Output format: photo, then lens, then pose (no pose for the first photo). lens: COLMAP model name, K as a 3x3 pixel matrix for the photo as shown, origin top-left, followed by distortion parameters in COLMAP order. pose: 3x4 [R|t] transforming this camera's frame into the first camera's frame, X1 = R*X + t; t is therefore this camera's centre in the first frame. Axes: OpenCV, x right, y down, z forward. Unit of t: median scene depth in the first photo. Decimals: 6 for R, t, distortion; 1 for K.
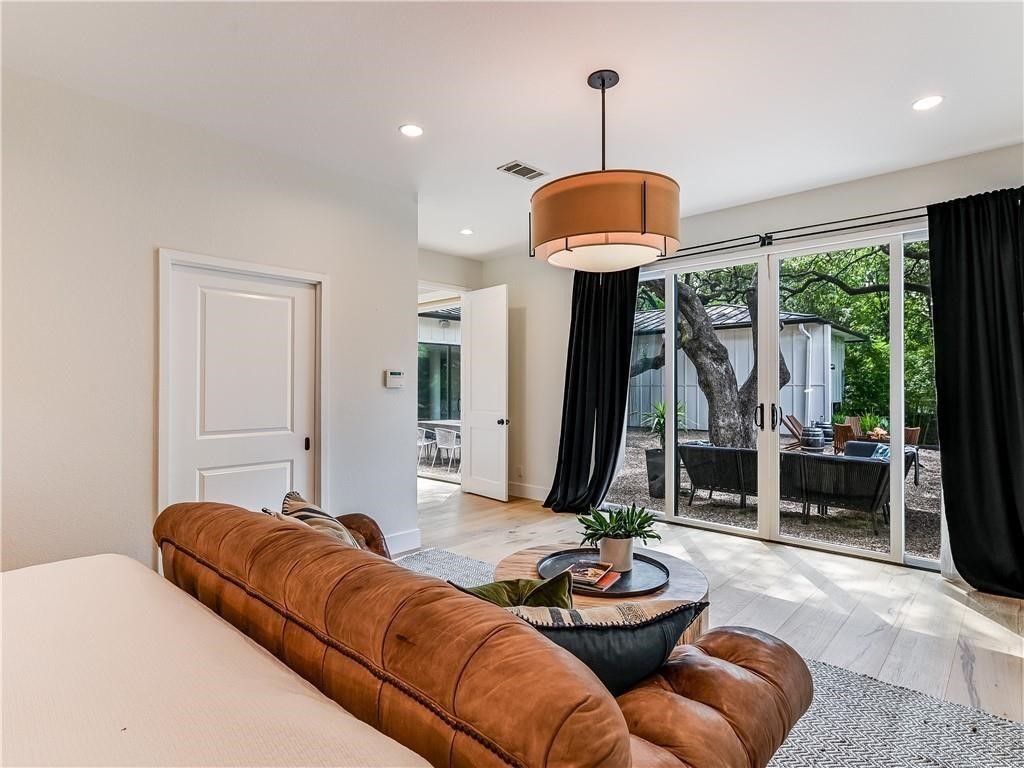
lens RADIAL K [[545.4, 0, 512.4], [0, 545.4, 387.0], [0, 0, 1]] dist [-0.000402, -0.000397]
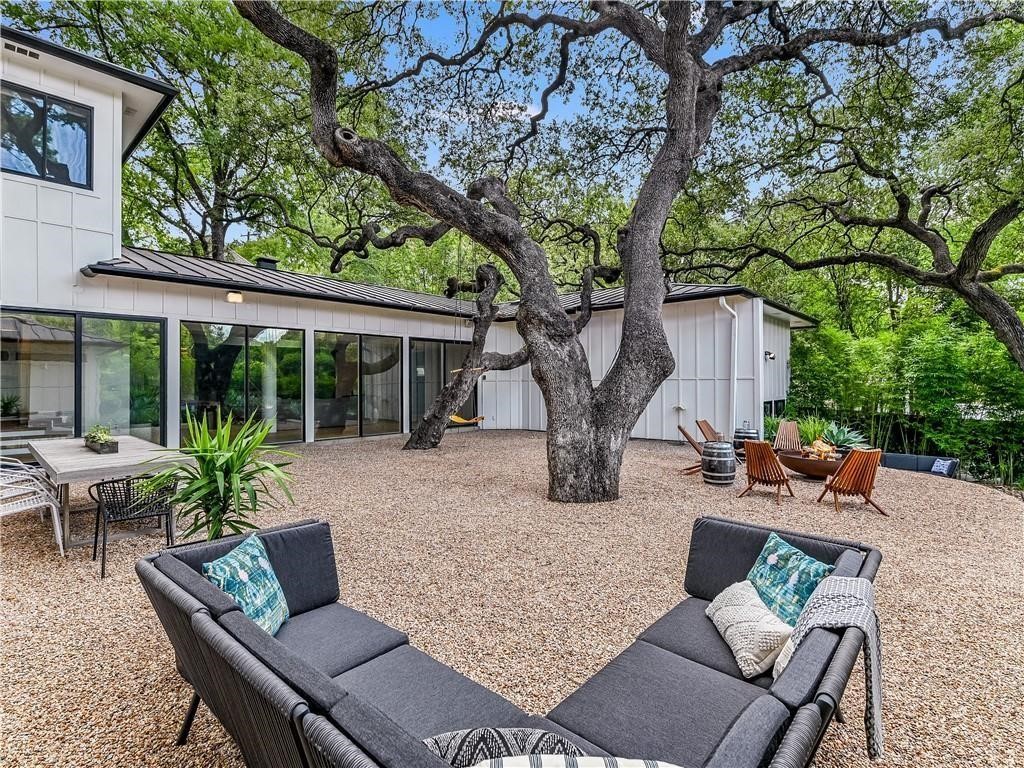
lens RADIAL K [[498.6, 0, 511.6], [0, 498.6, 378.7], [0, 0, 1]] dist [-0.005068, -0.001376]
pose [[0.999989, 0.000461, 0.004758, 0.318225], [-0.000442, 0.999992, -0.003947, -0.000815], [-0.004760, 0.003945, 0.999981, 0.426341]]
